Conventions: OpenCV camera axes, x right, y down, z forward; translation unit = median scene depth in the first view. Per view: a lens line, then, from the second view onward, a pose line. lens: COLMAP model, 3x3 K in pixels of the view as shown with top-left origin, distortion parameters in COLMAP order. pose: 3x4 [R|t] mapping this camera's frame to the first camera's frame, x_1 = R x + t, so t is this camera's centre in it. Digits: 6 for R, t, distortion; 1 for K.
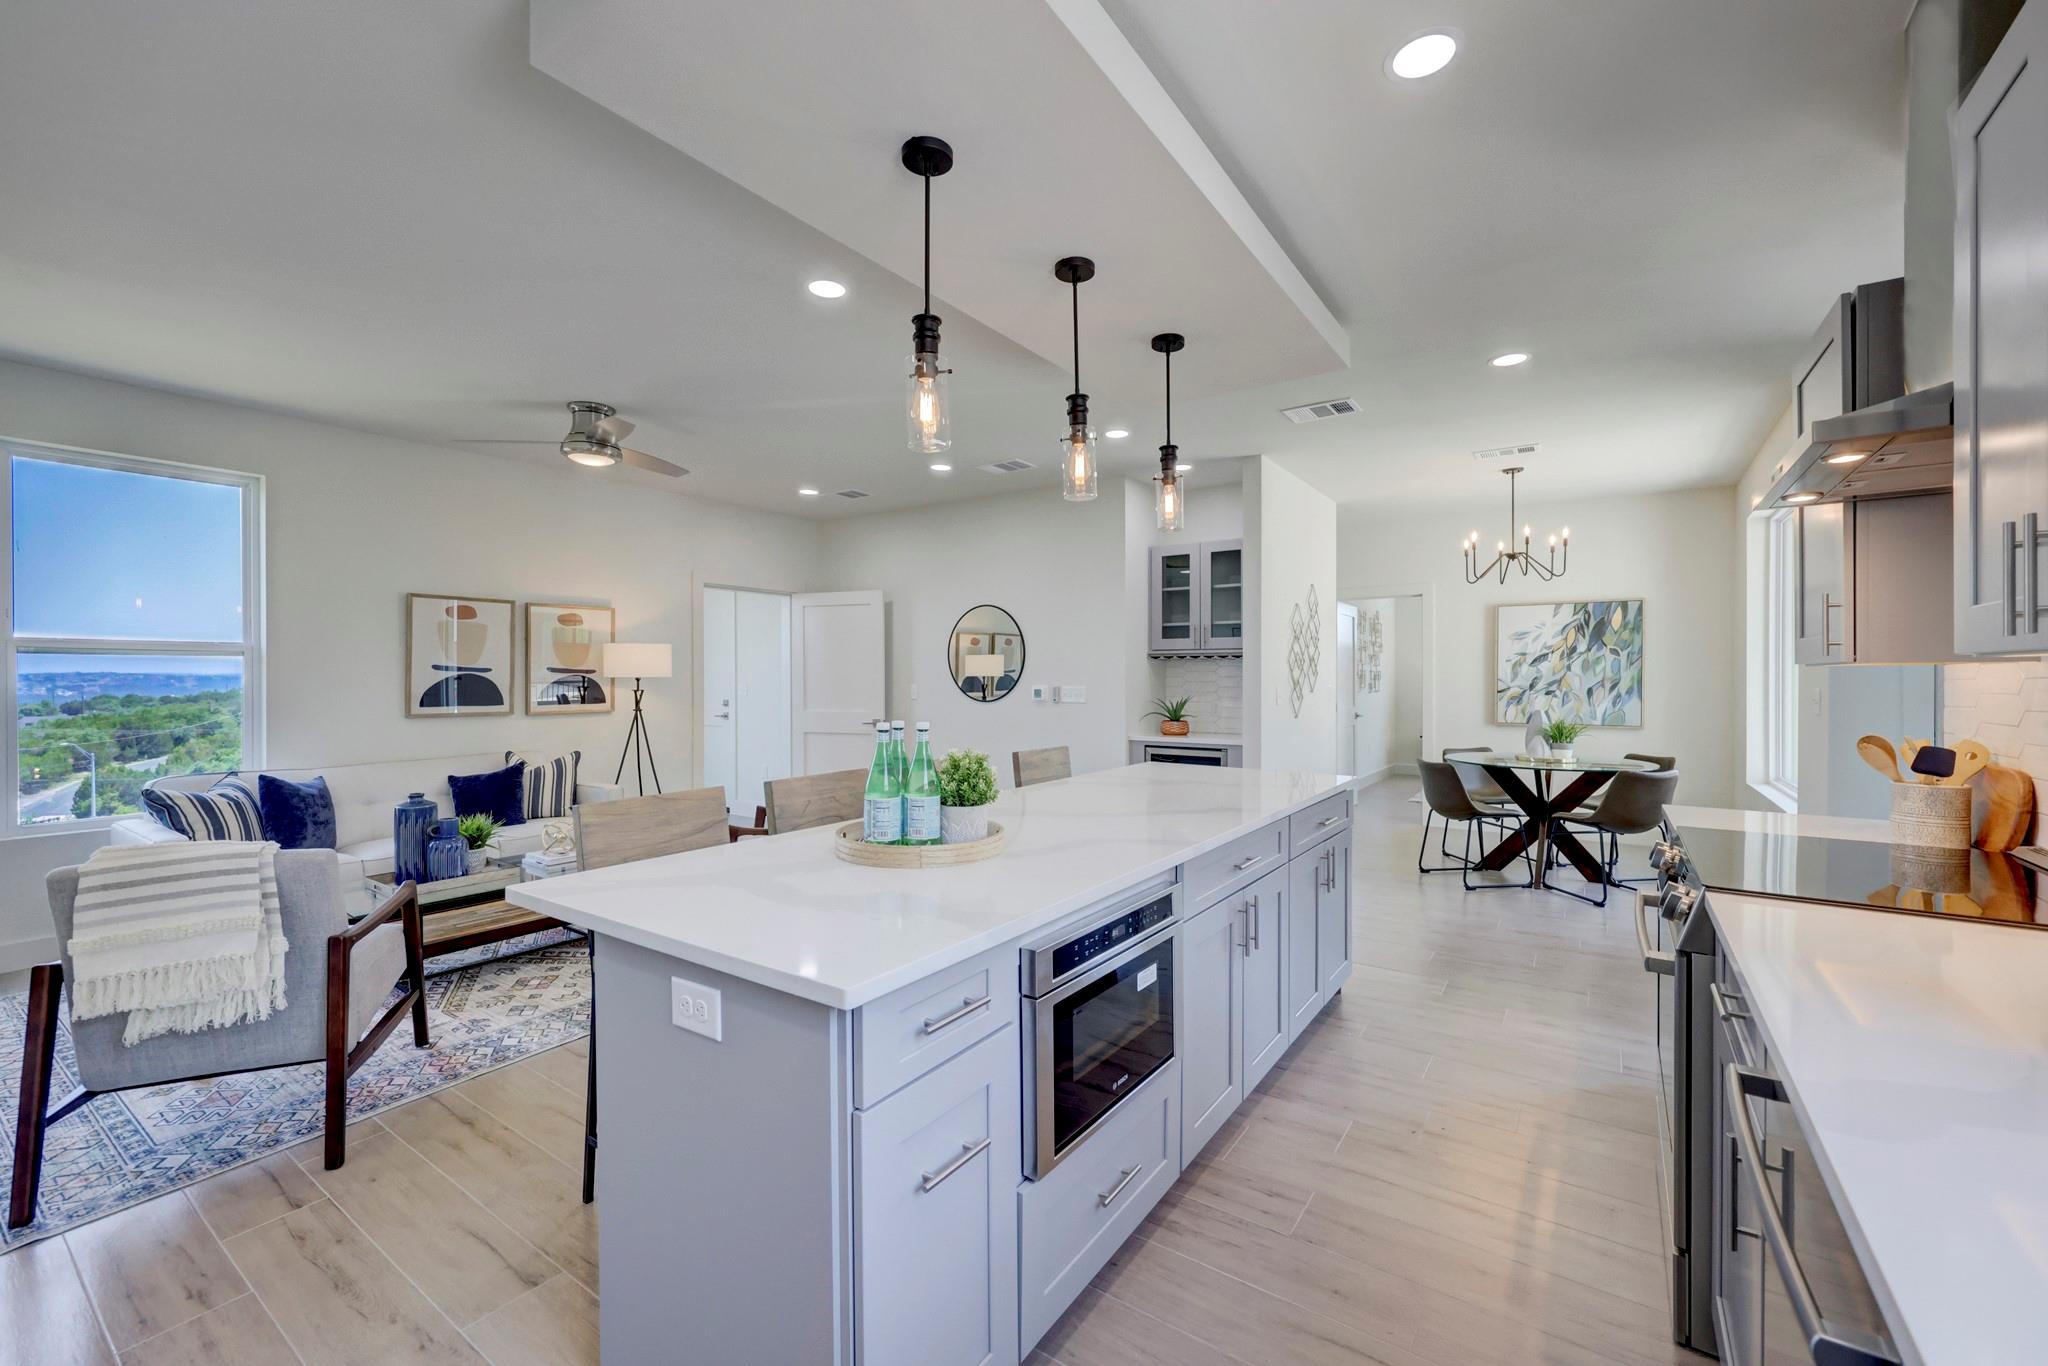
lens RADIAL K [[832.6, 0, 1034.8], [0, 832.6, 682.0], [0, 0, 1]] dist [0.000649, 0.000008]
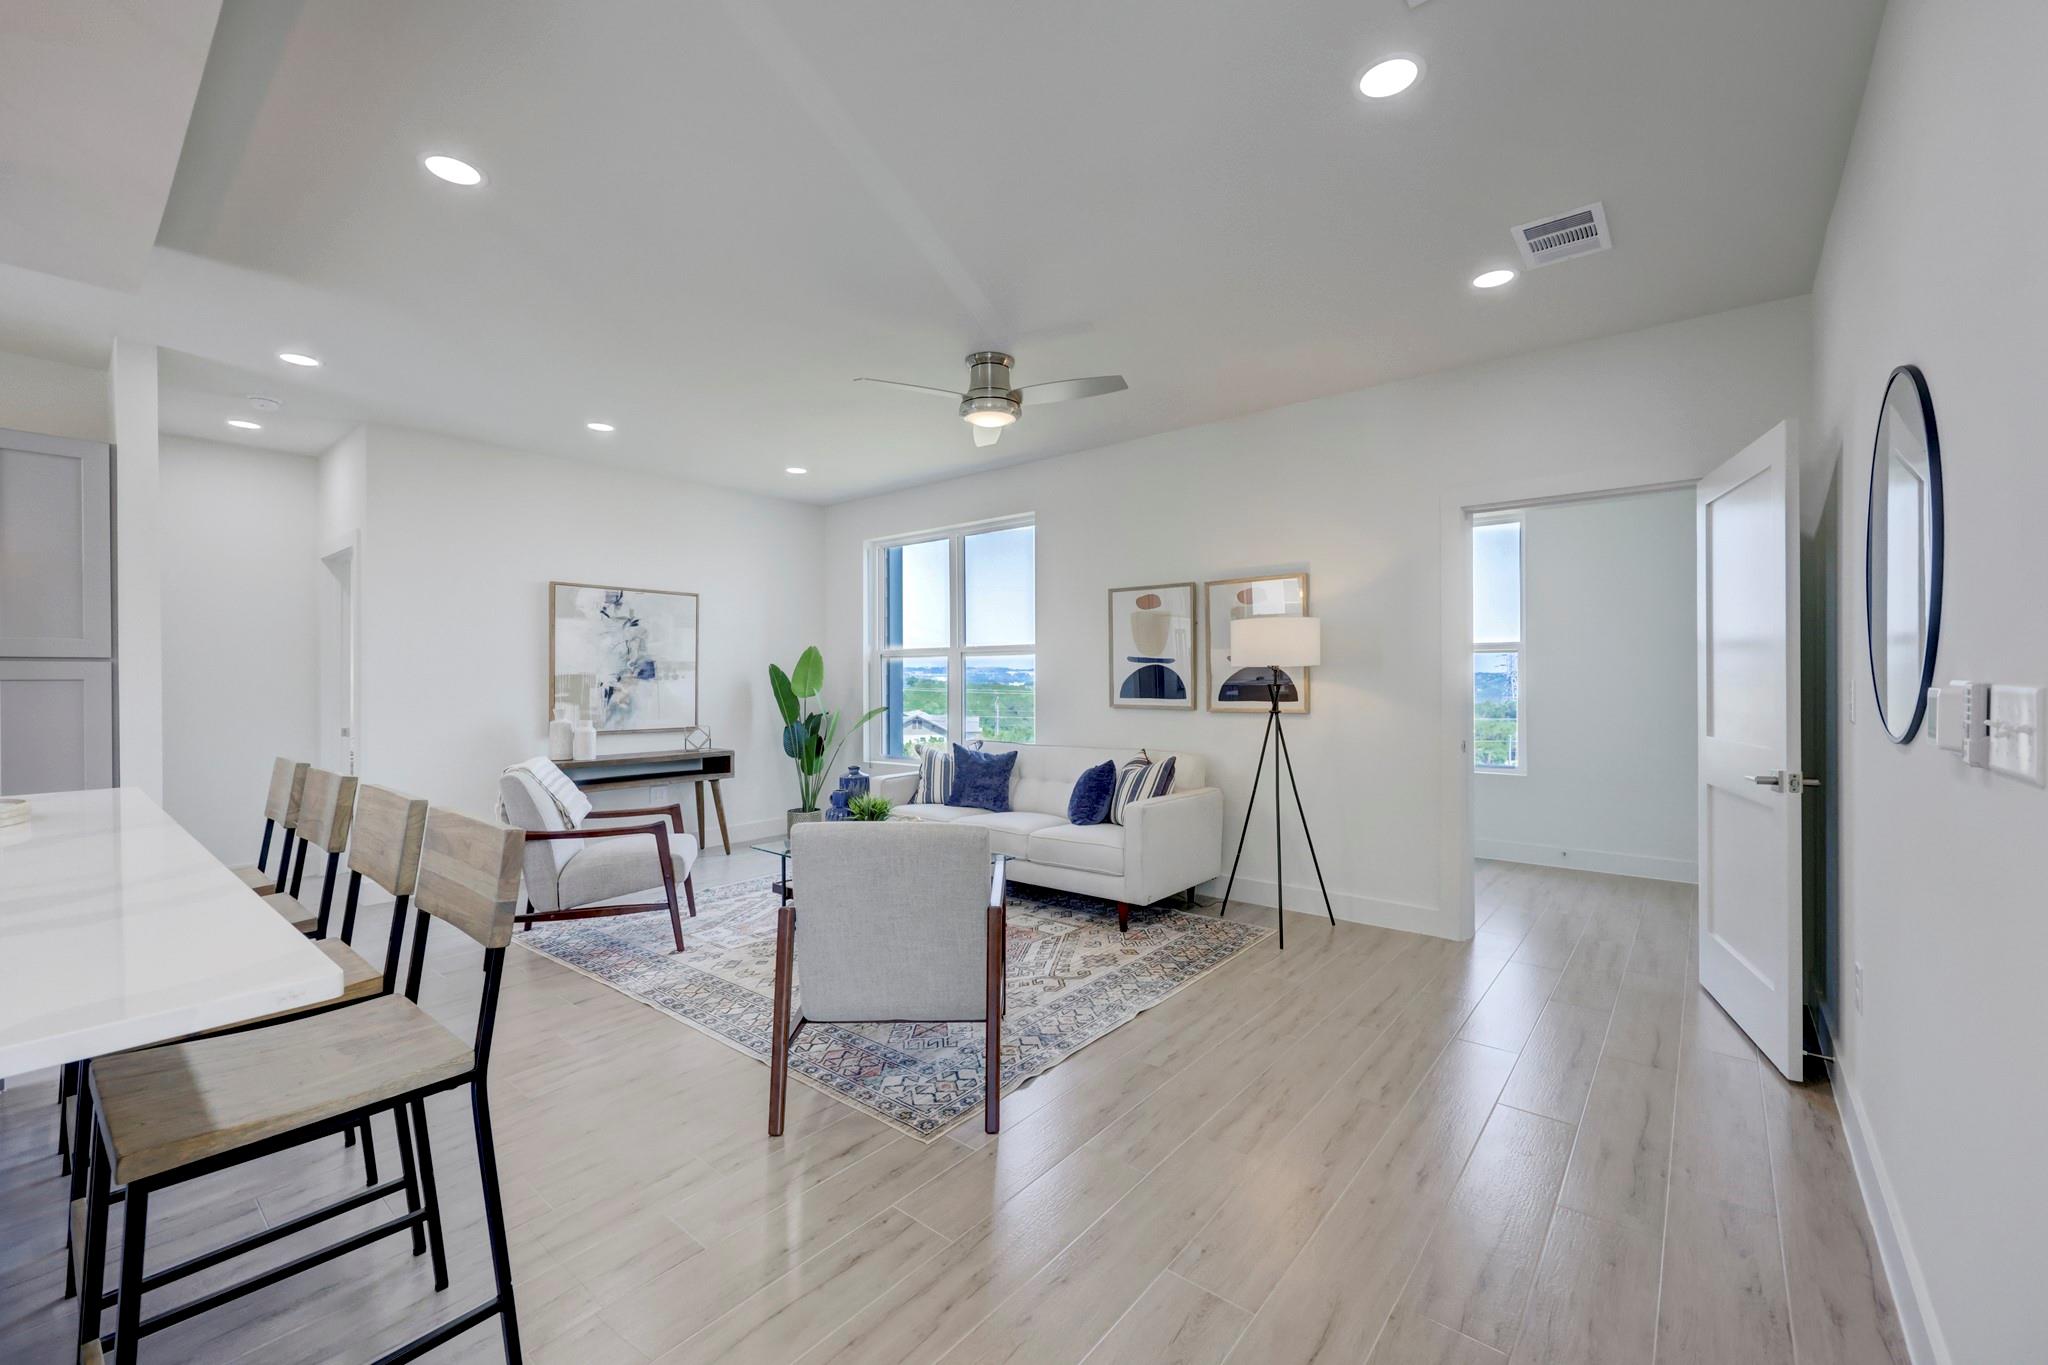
lens RADIAL K [[832.6, 0, 1008.7], [0, 832.6, 680.0], [0, 0, 1]] dist [0.000649, 0.000008]
pose [[-0.108968, 0.000784, -0.994045, 0.245240], [-0.000790, 0.999999, 0.000876, 0.005635], [0.994045, 0.000881, -0.108967, 0.807241]]
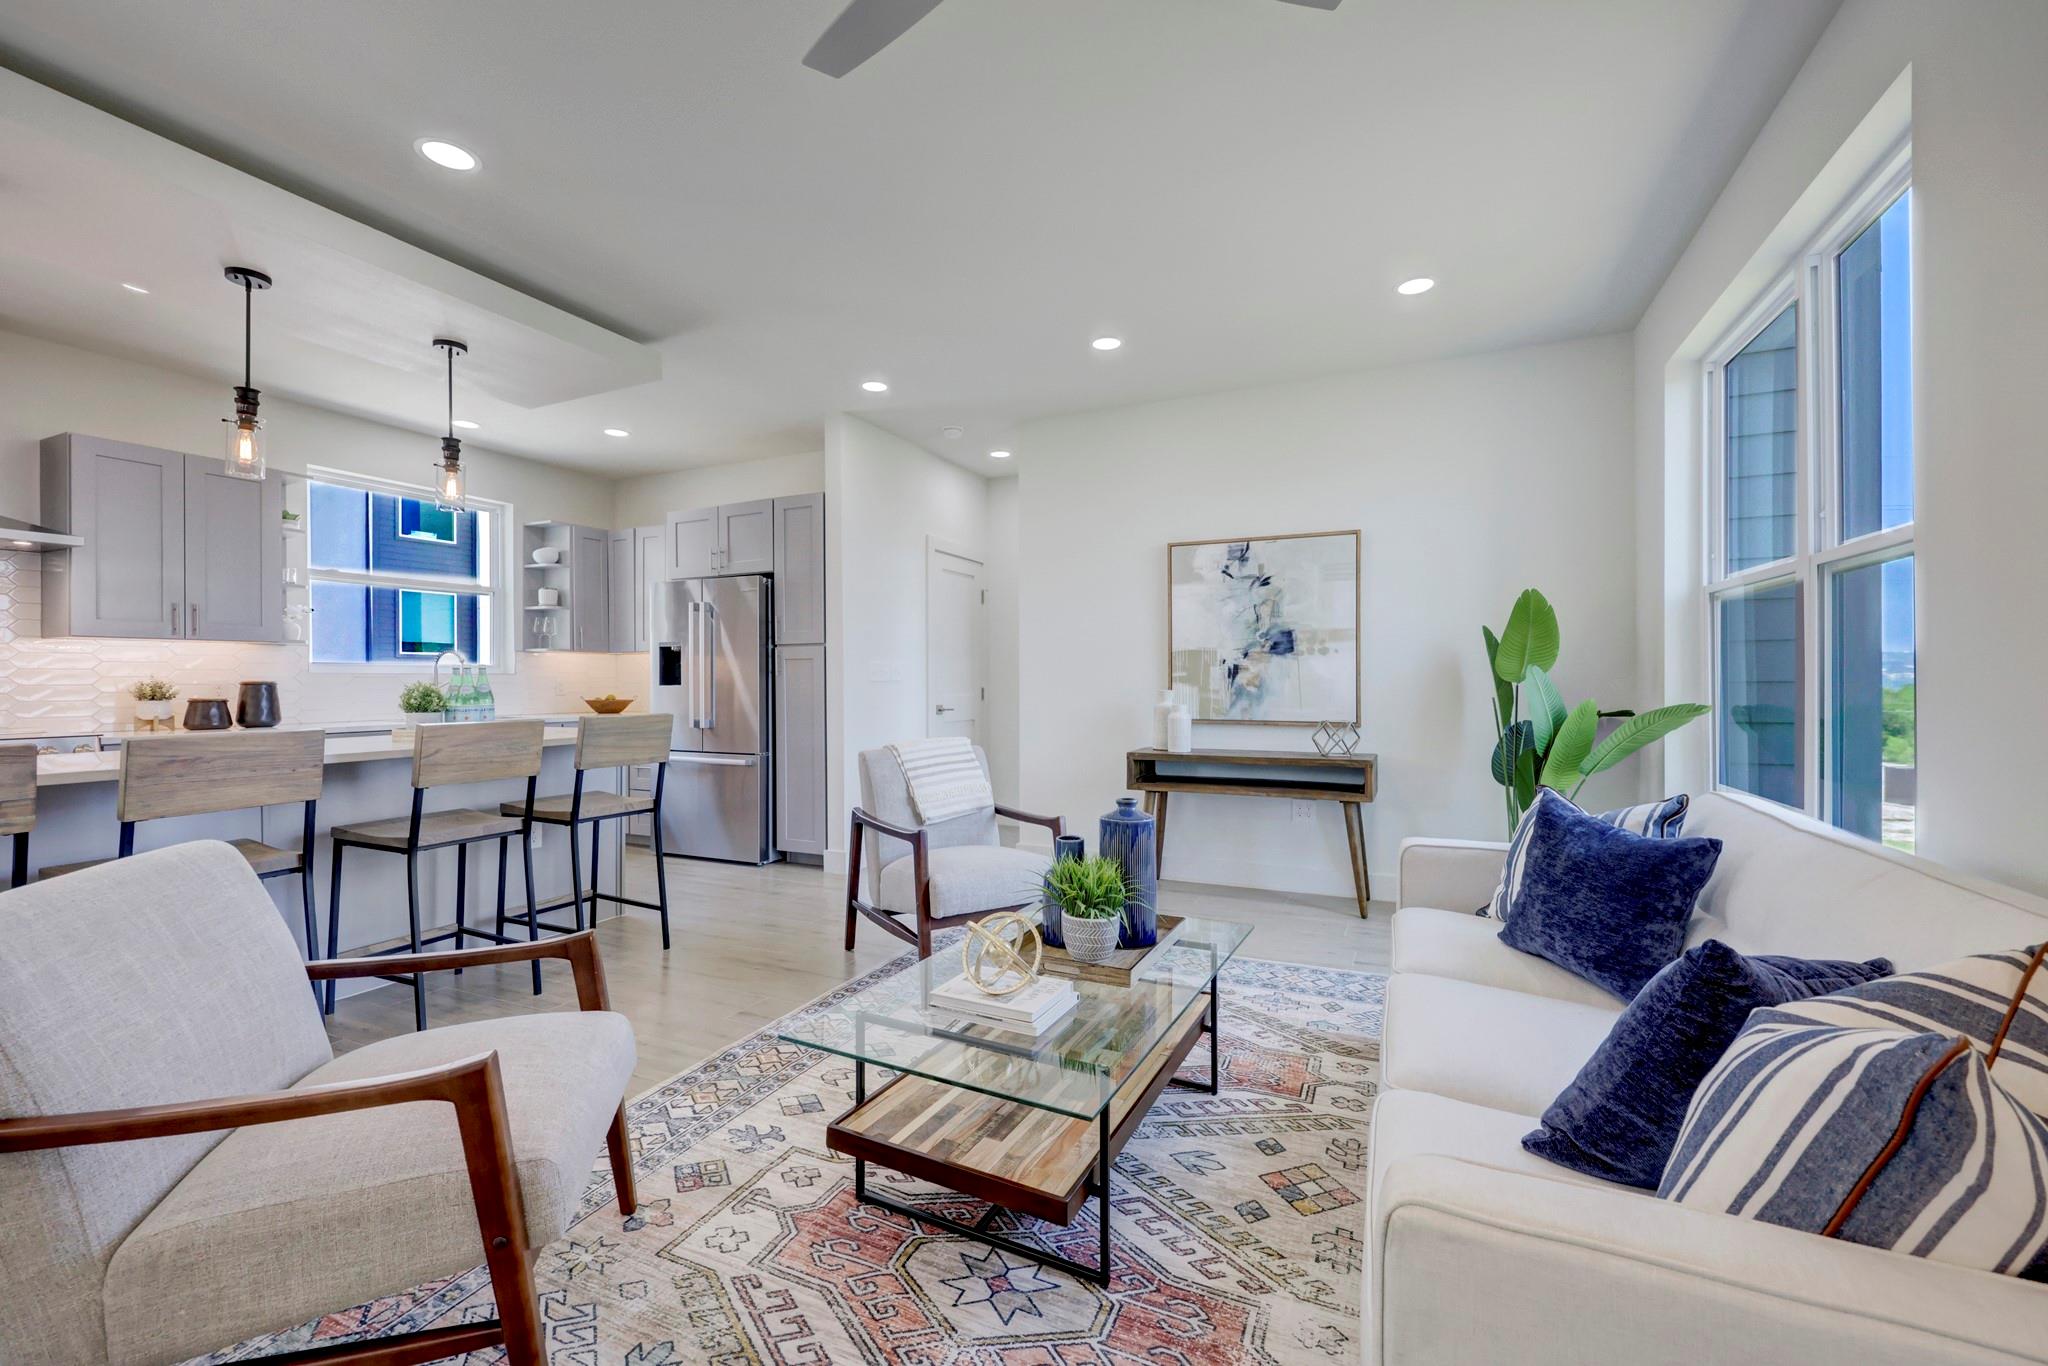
lens RADIAL K [[815.3, 0, 1022.2], [0, 815.3, 676.4], [0, 0, 1]] dist [0.001846, -0.000864]
pose [[-0.985944, 0.002583, -0.167055, -0.336026], [0.002339, 0.999996, 0.001660, 0.023626], [0.167058, 0.001245, -0.985946, 0.952654]]
